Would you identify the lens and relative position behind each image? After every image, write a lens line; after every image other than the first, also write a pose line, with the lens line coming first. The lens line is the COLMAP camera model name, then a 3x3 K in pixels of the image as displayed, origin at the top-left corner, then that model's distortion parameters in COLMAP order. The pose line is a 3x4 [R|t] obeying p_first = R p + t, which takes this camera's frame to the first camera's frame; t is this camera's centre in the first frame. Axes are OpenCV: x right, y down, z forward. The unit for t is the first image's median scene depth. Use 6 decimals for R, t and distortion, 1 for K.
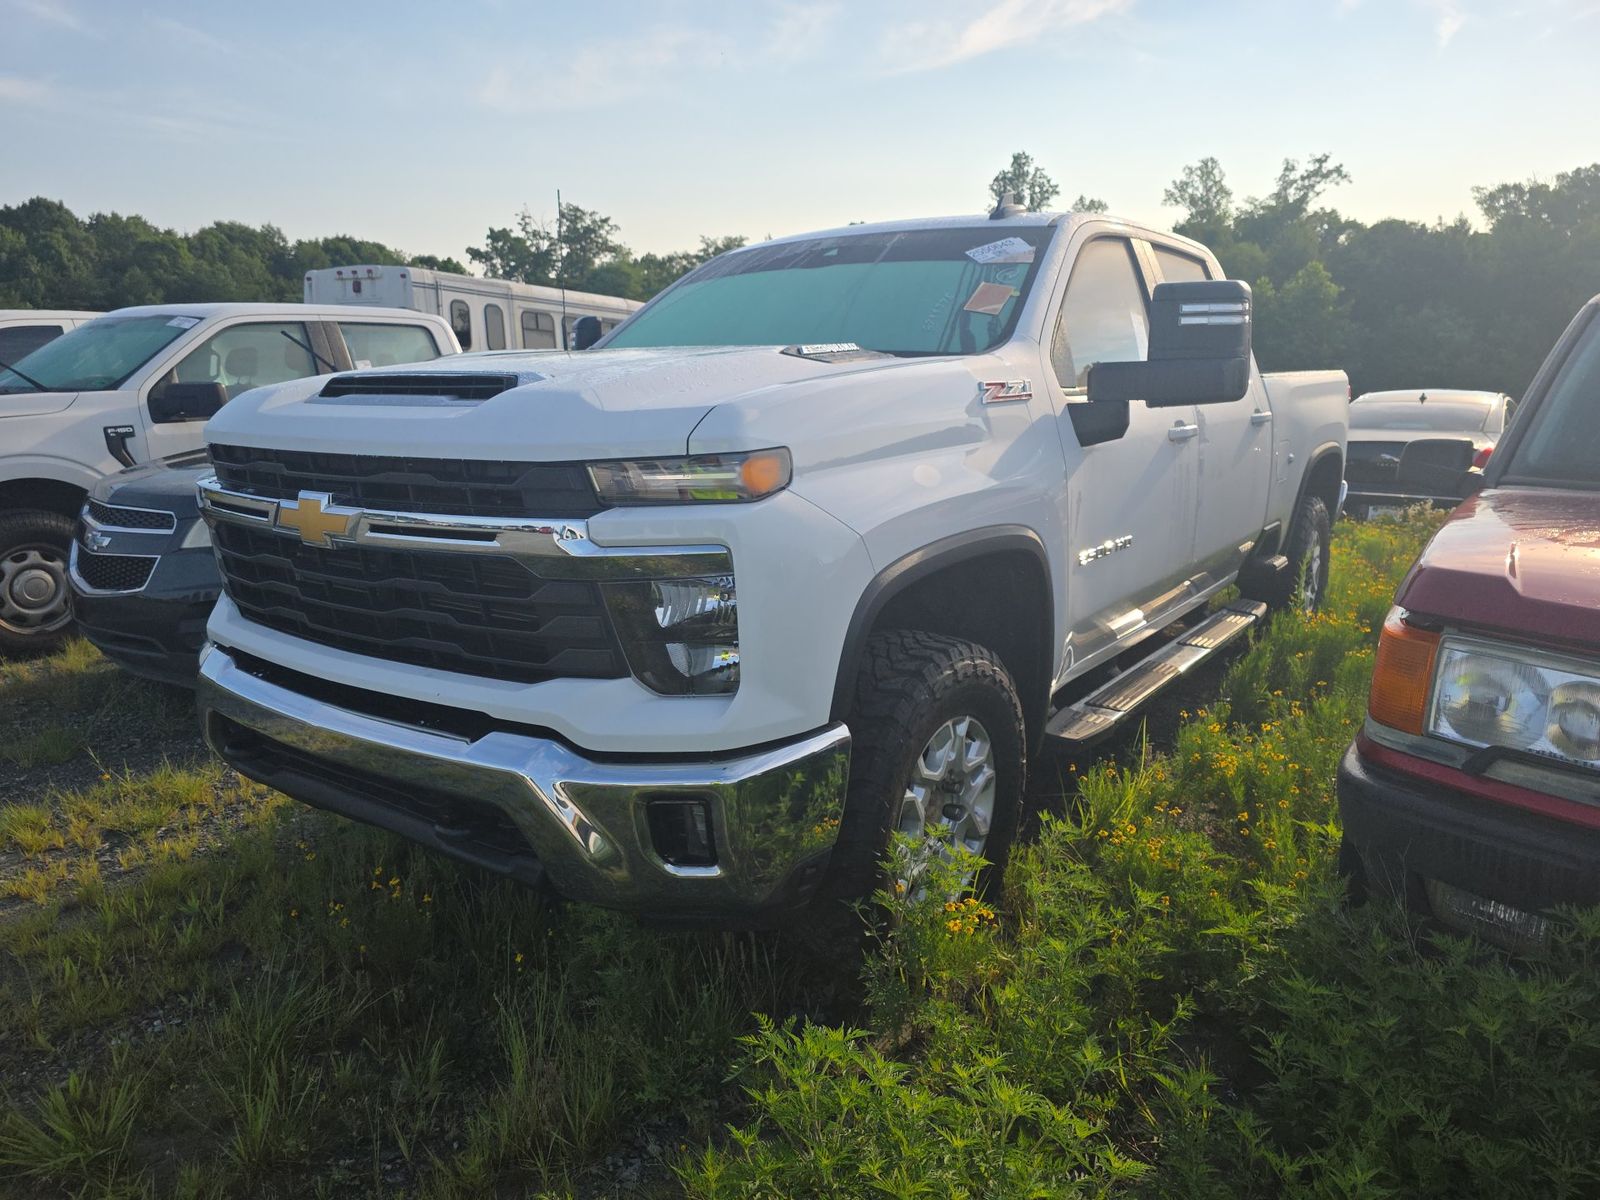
lens RADIAL K [[1061.7, 0, 800.2], [0, 1061.7, 601.2], [0, 0, 1]] dist [0.054252, -0.002658]
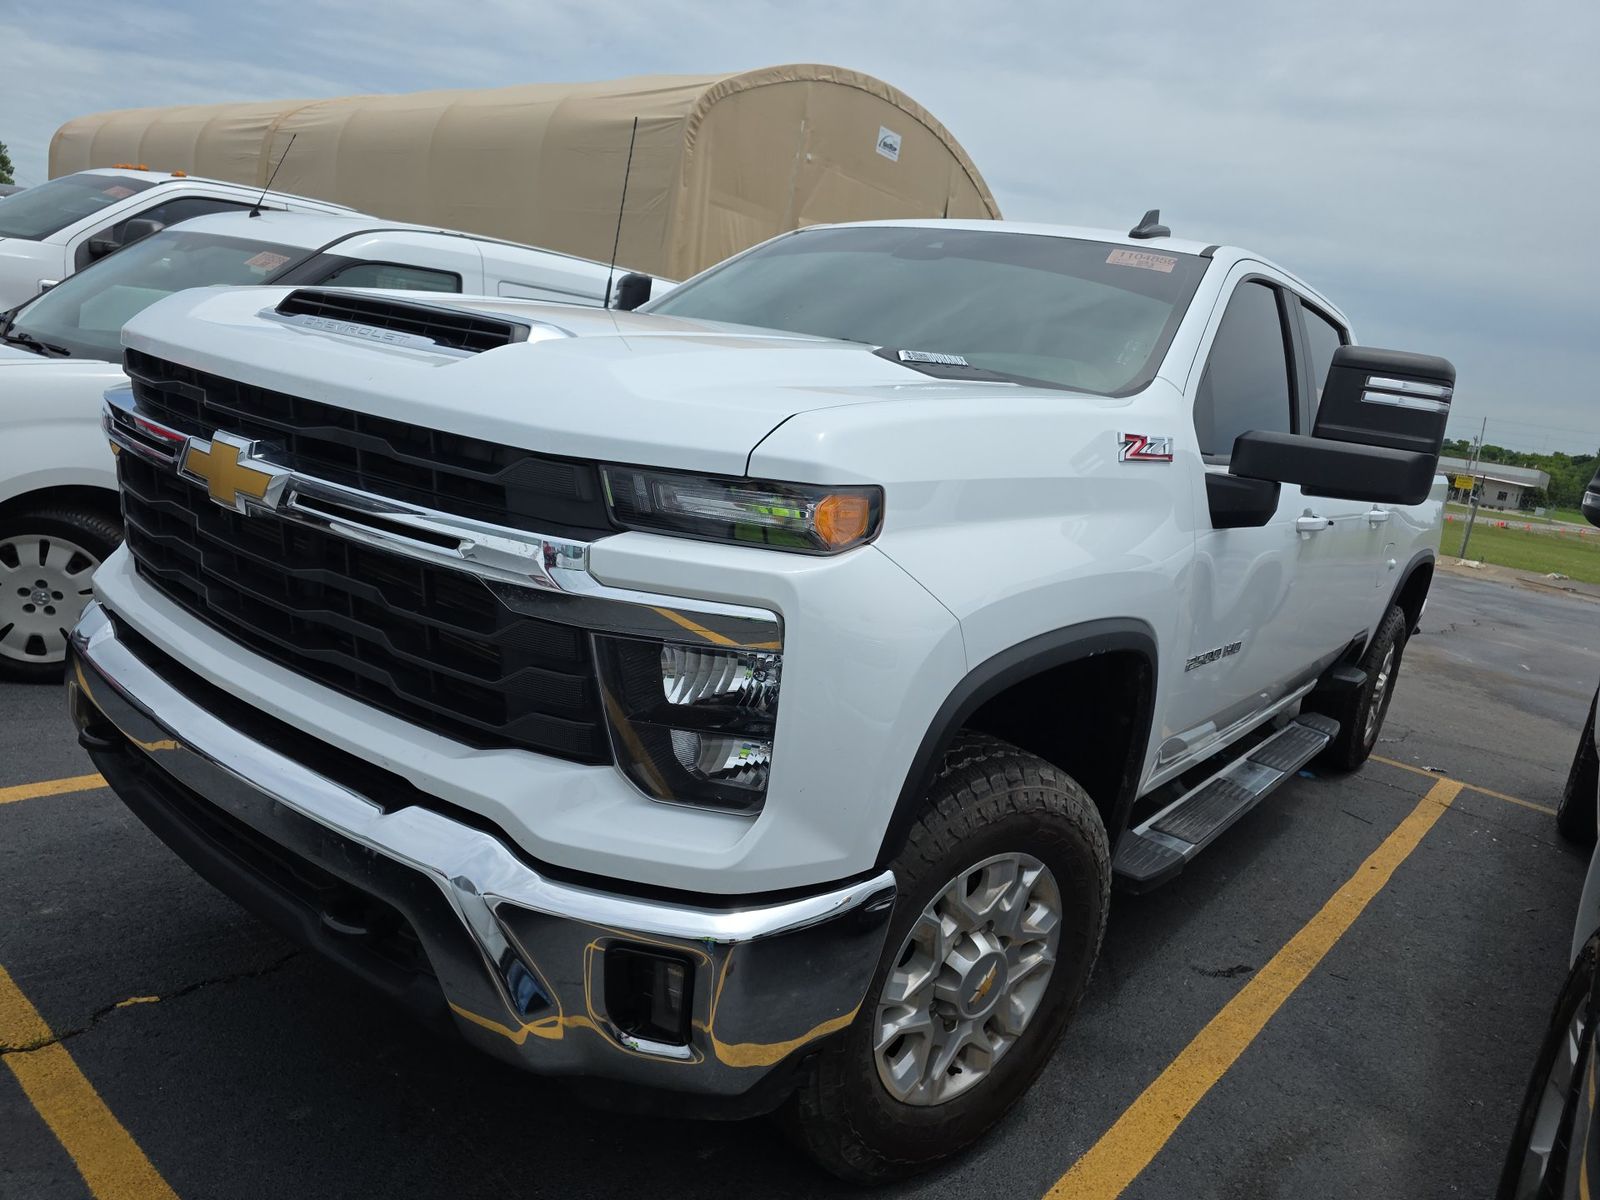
lens RADIAL K [[1061.7, 0, 809.2], [0, 1061.7, 608.4], [0, 0, 1]] dist [0.054252, -0.002658]
pose [[0.986725, 0.162100, 0.009891, -0.049201], [-0.162157, 0.986751, 0.005202, -0.053914], [-0.008917, -0.006736, 0.999938, 0.258424]]
